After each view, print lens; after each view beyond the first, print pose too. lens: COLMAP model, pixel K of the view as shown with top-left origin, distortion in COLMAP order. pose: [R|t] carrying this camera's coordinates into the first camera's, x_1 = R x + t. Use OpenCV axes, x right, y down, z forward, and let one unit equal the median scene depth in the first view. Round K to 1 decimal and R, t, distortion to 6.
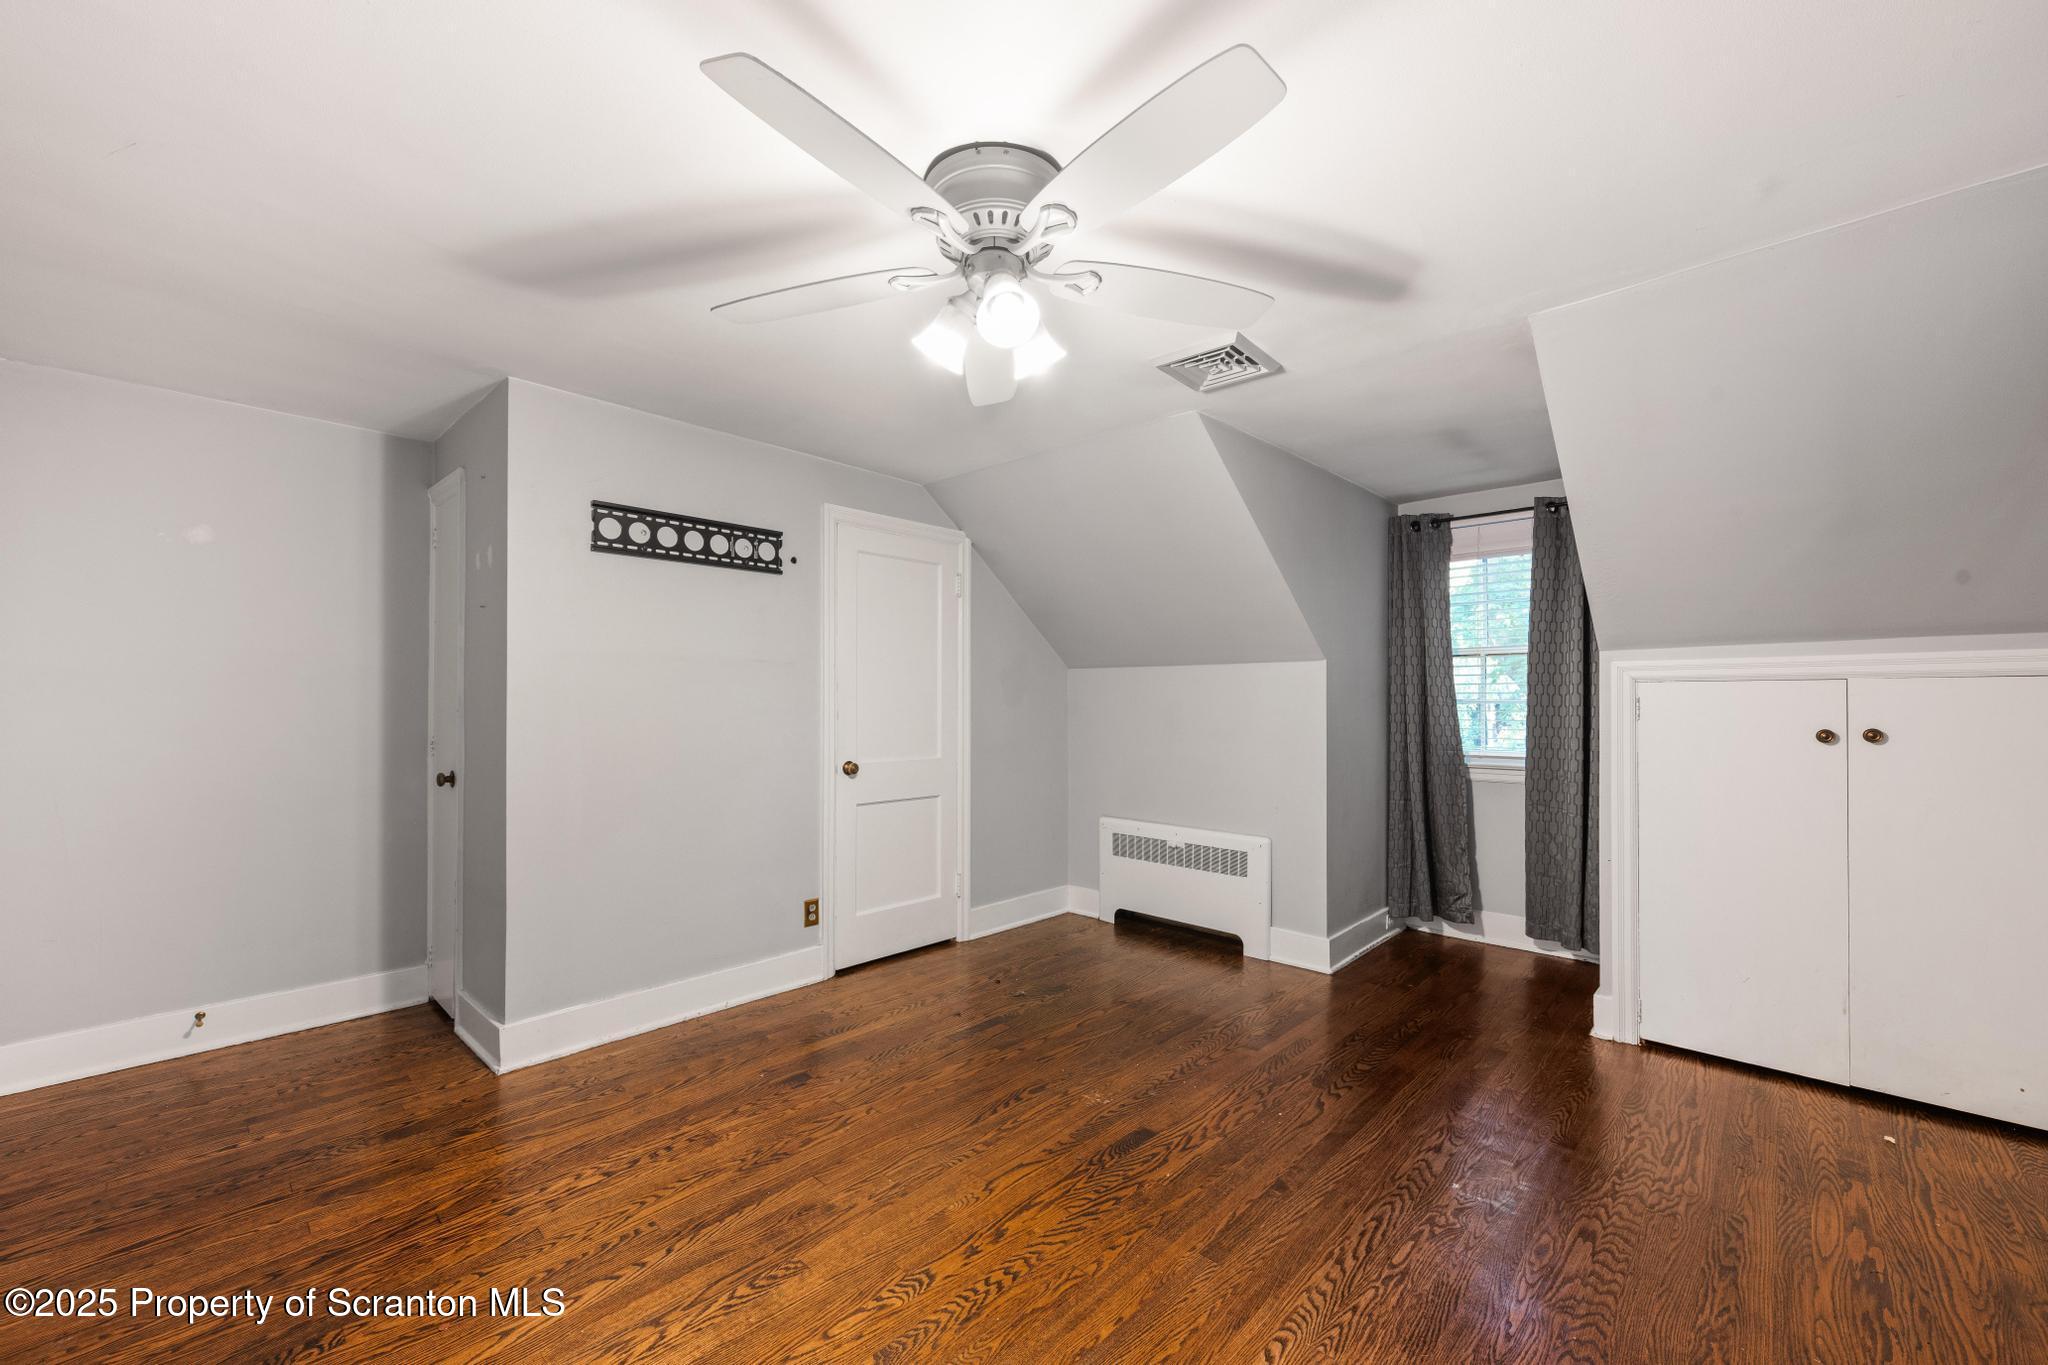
lens RADIAL K [[792.2, 0, 1020.5], [0, 792.2, 687.1], [0, 0, 1]] dist [-0.000737, -0.000682]
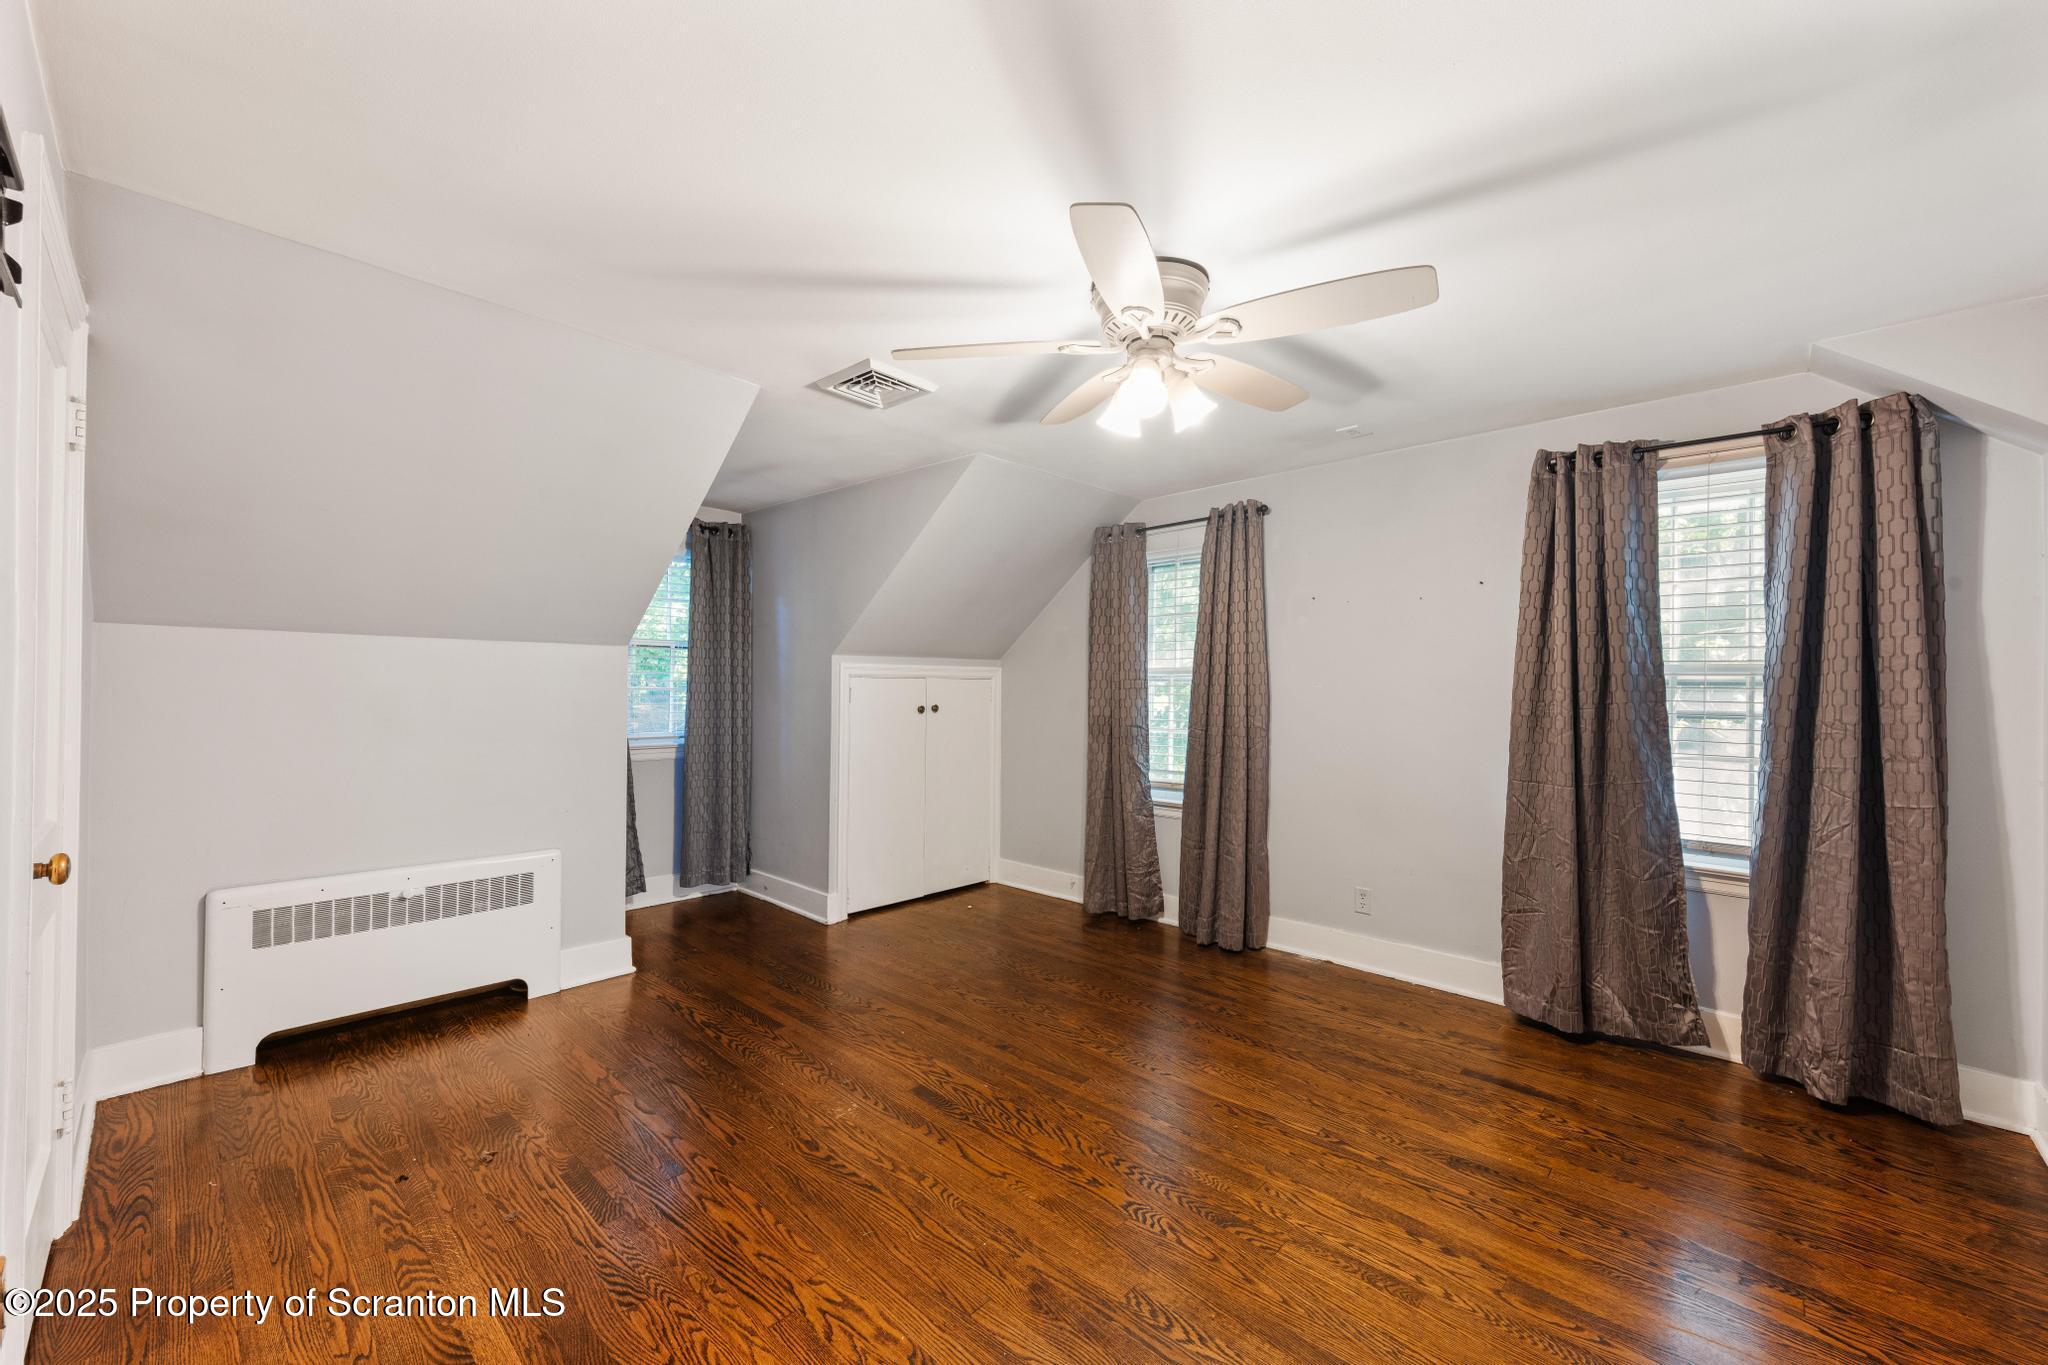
lens RADIAL K [[792.2, 0, 1014.1], [0, 792.2, 682.4], [0, 0, 1]] dist [-0.000737, -0.000682]
pose [[0.017817, 0.006003, 0.999823, -0.802966], [-0.024326, 0.999689, -0.005569, 0.004720], [-0.999545, -0.024222, 0.017957, 0.743753]]
